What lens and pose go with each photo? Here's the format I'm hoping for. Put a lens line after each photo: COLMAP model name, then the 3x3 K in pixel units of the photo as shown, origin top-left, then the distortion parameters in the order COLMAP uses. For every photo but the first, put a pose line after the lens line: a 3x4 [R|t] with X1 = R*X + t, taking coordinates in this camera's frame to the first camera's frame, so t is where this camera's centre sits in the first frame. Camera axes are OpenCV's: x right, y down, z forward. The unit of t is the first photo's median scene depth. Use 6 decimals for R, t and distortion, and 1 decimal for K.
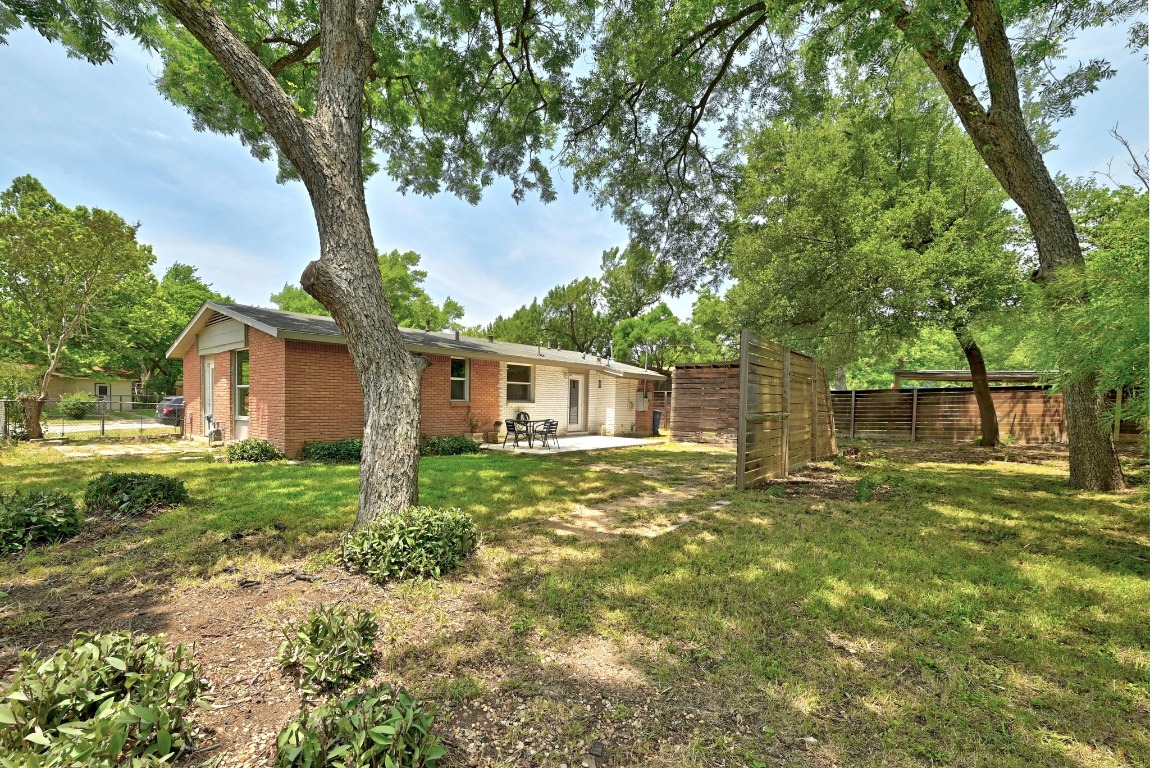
lens RADIAL K [[495.5, 0, 573.7], [0, 495.5, 415.9], [0, 0, 1]] dist [0.003393, 0.000218]
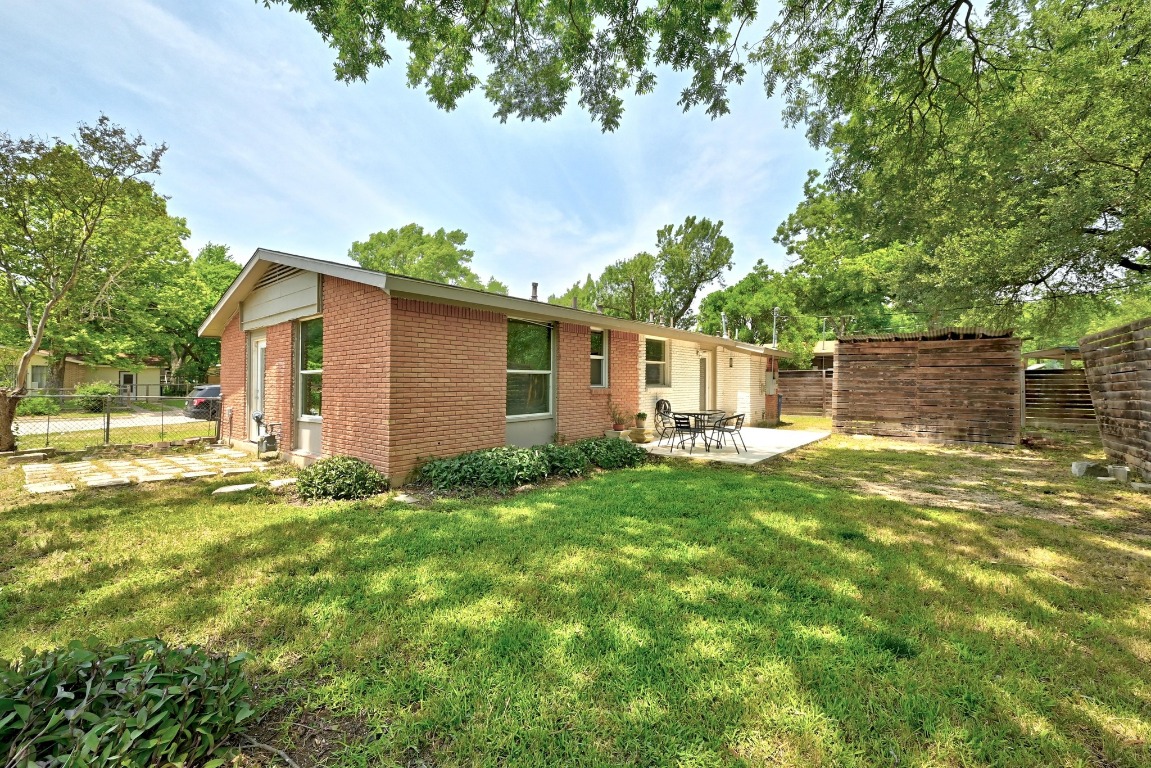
lens RADIAL K [[455.1, 0, 578.9], [0, 455.1, 374.2], [0, 0, 1]] dist [0.002330, 0.000208]
pose [[0.999850, -0.014356, 0.009733, -0.222368], [0.014794, 0.998810, -0.046467, -0.015633], [-0.009055, 0.046604, 0.998872, 0.271594]]
